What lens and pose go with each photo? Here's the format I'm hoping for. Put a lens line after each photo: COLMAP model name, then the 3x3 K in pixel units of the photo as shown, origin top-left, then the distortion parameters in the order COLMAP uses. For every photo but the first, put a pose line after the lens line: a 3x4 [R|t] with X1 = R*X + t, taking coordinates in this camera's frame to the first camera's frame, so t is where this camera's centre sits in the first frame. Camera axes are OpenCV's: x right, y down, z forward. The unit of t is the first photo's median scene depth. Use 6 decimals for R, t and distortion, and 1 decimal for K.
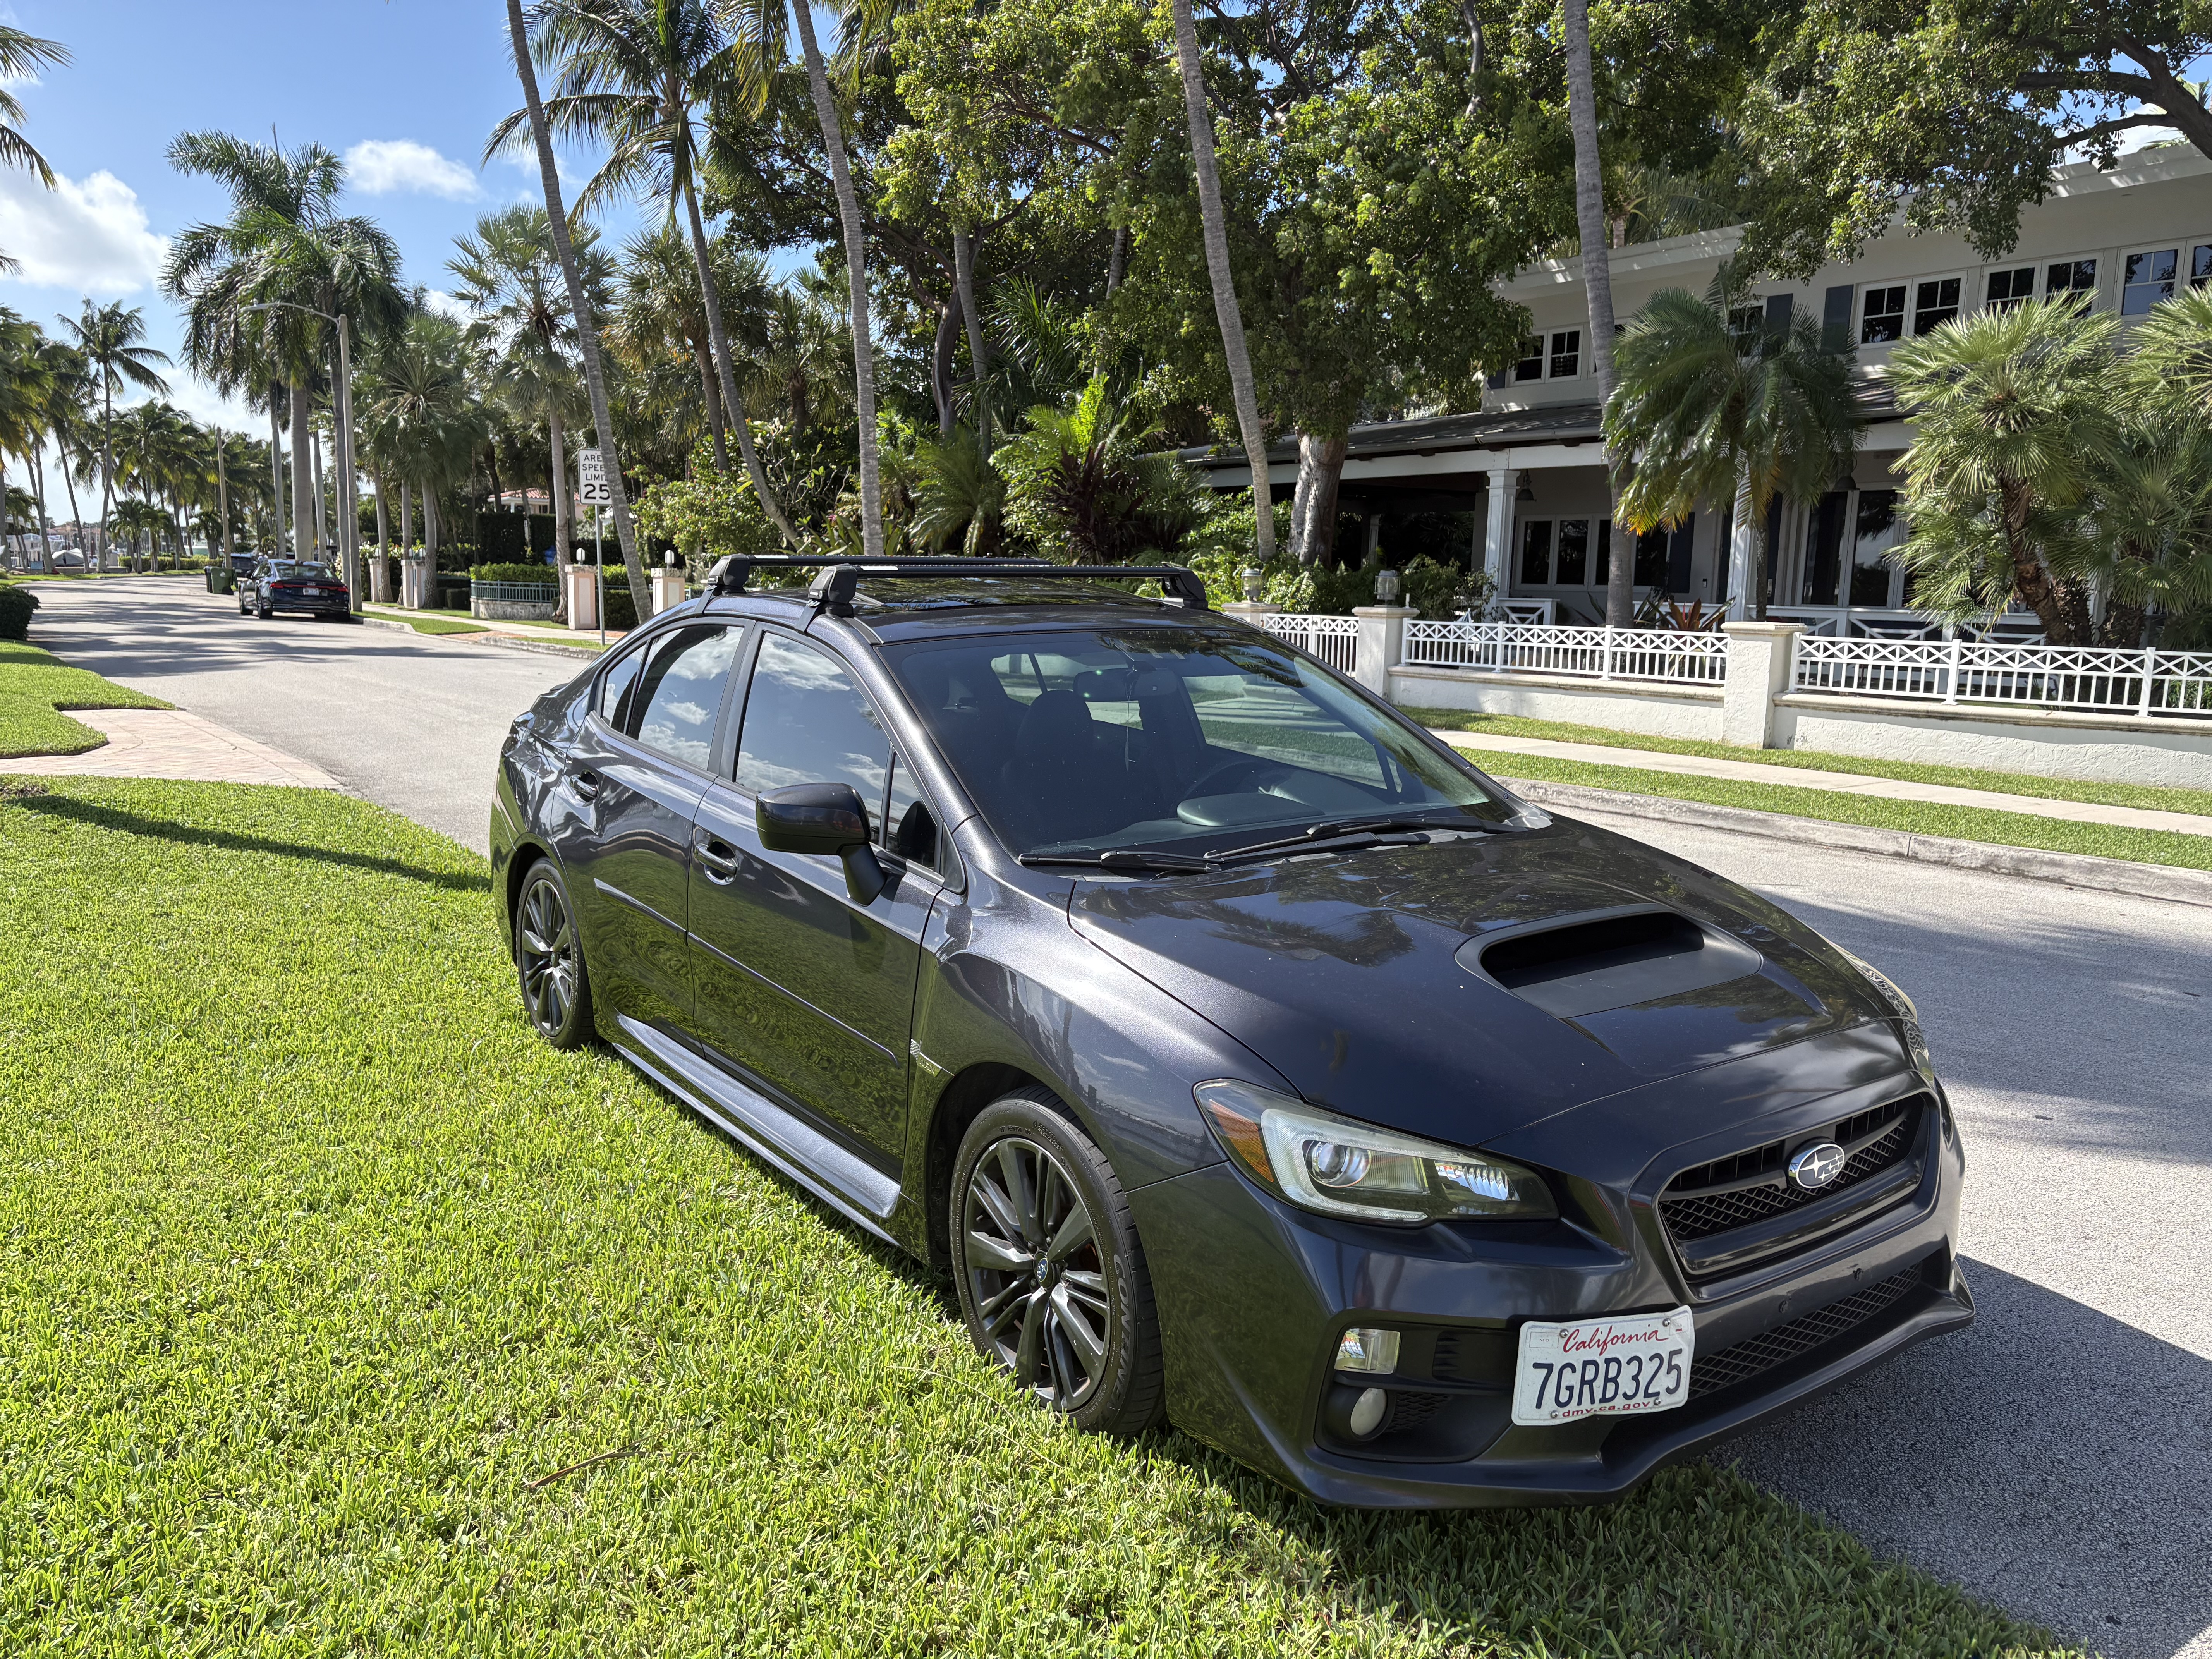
lens RADIAL K [[1708.8, 0, 1116.0], [0, 1708.8, 819.5], [0, 0, 1]] dist [0.033516, -0.028379]
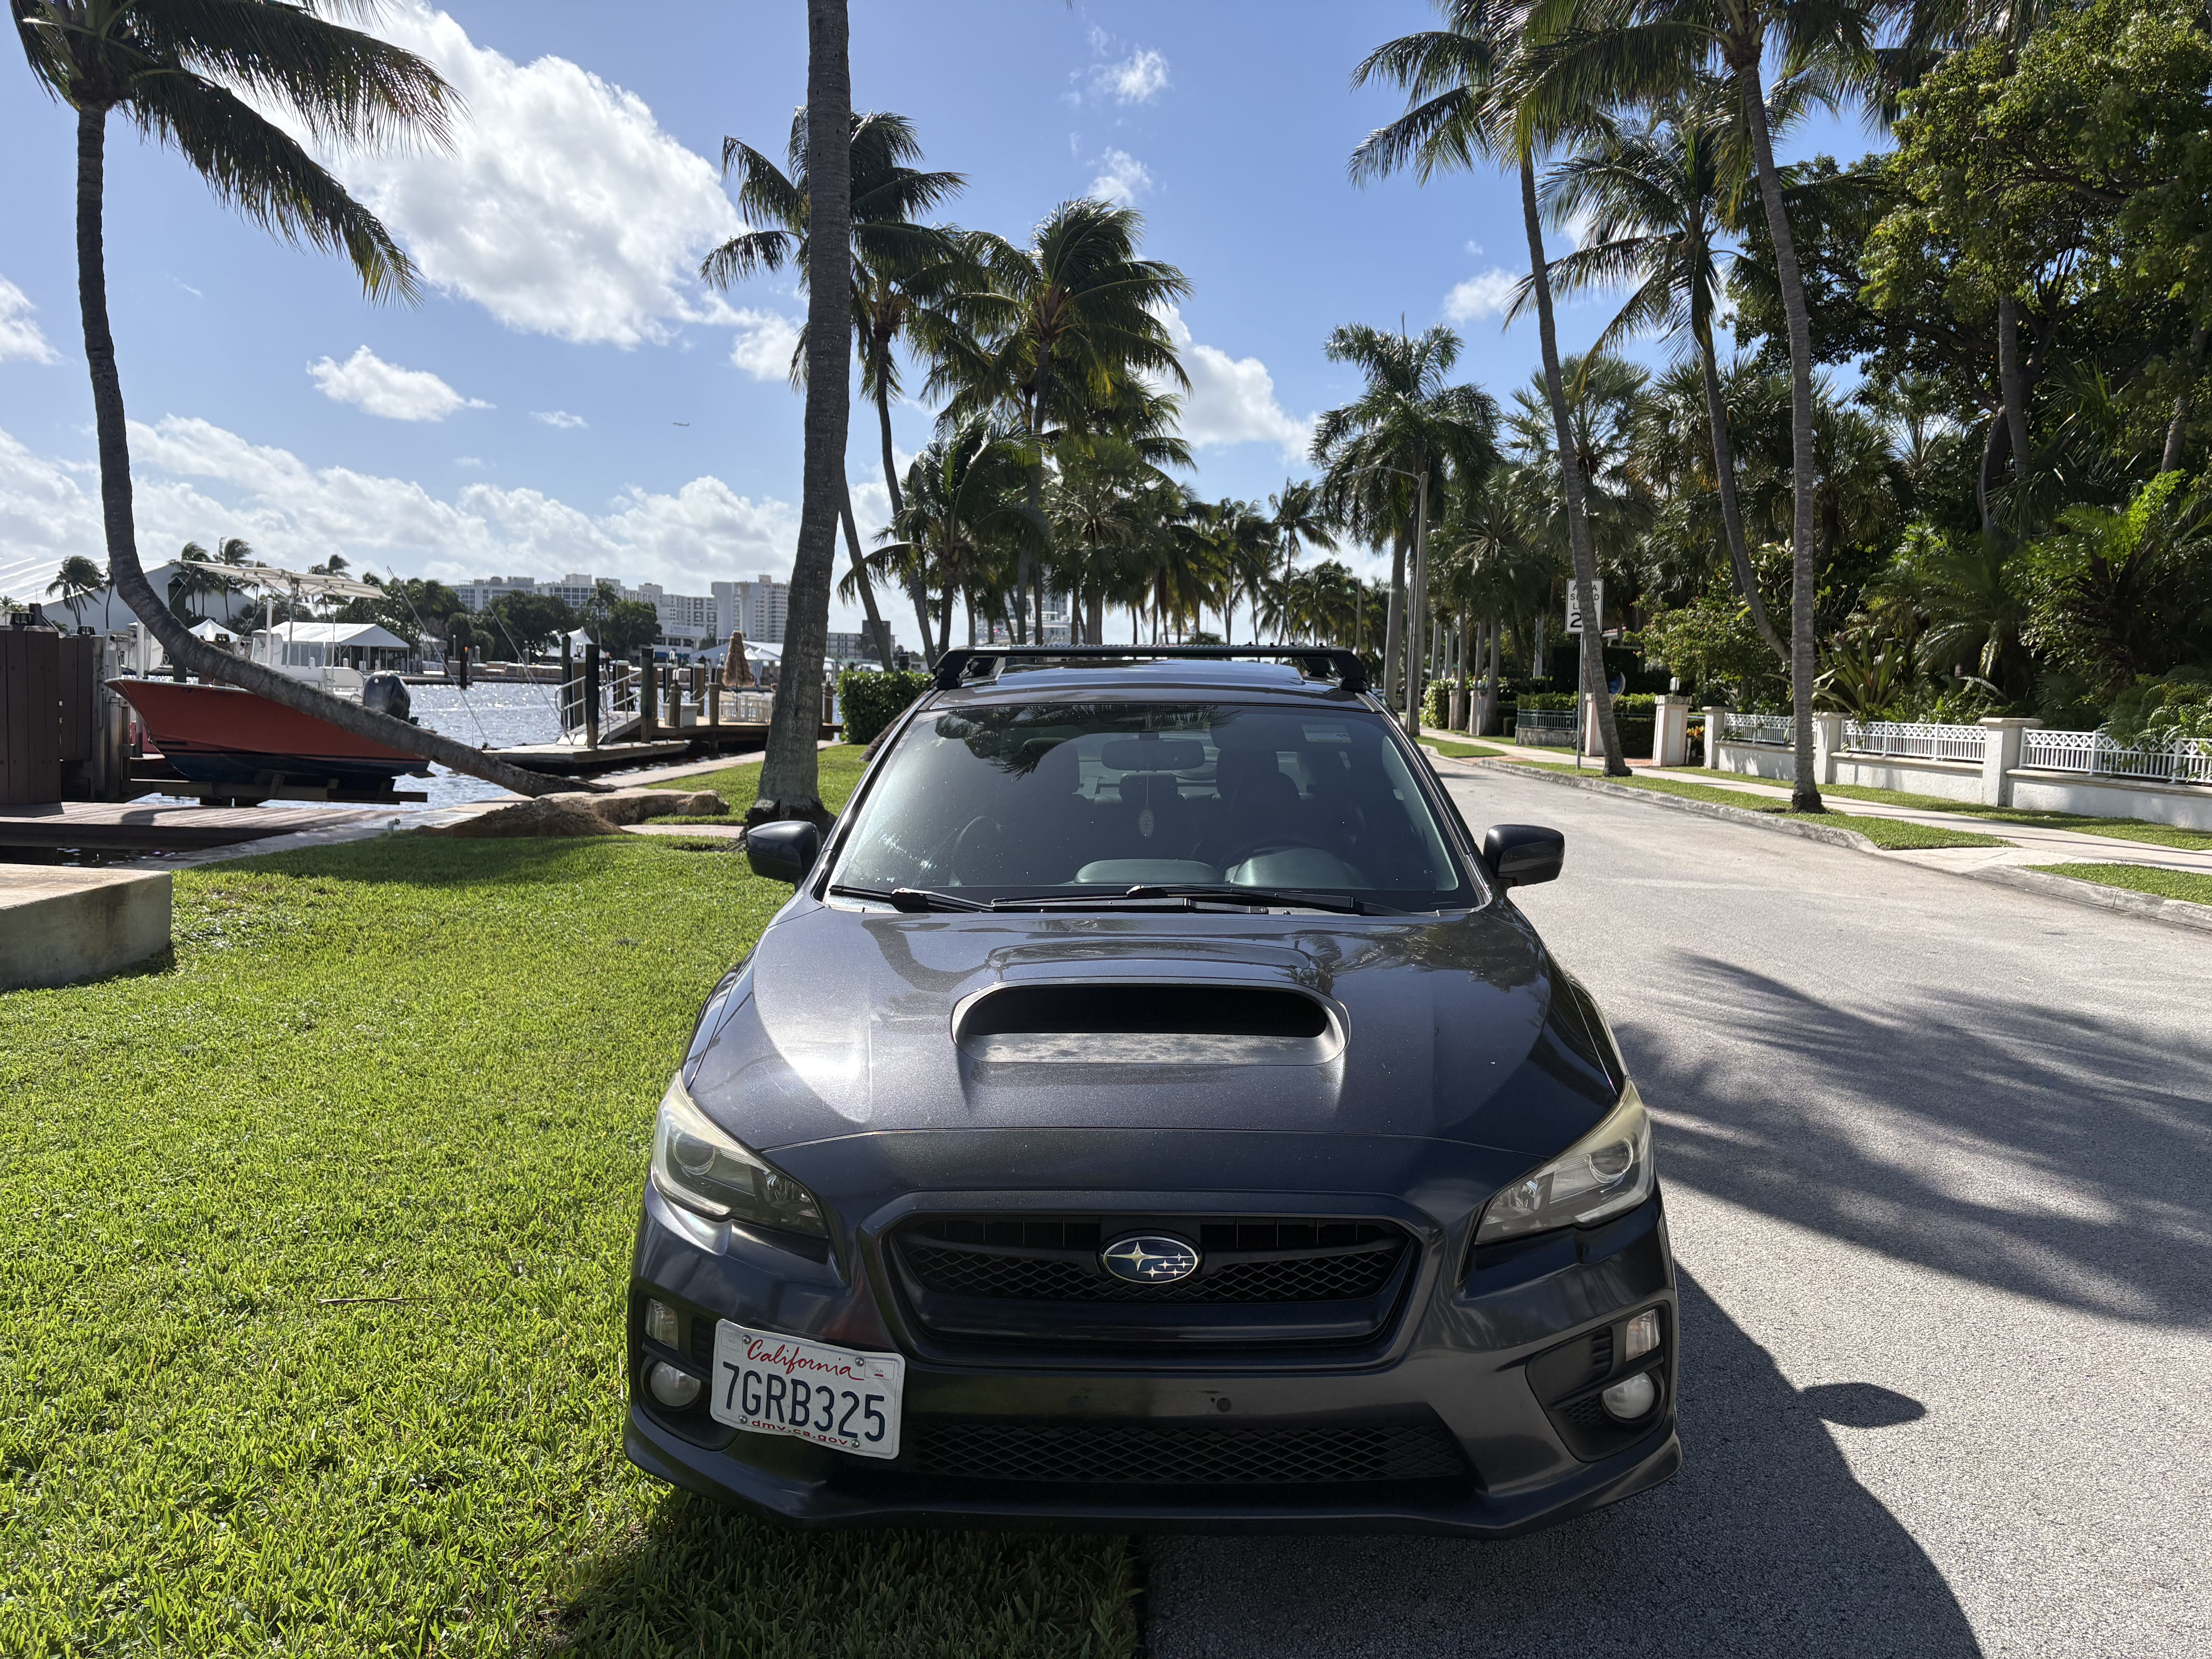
lens RADIAL K [[1708.8, 0, 1113.3], [0, 1708.8, 837.6], [0, 0, 1]] dist [0.033516, -0.028379]
pose [[0.785086, 0.048413, -0.617491, 0.107061], [-0.091011, 0.995136, -0.037691, 0.002222], [0.612663, 0.085789, 0.785674, 0.031517]]
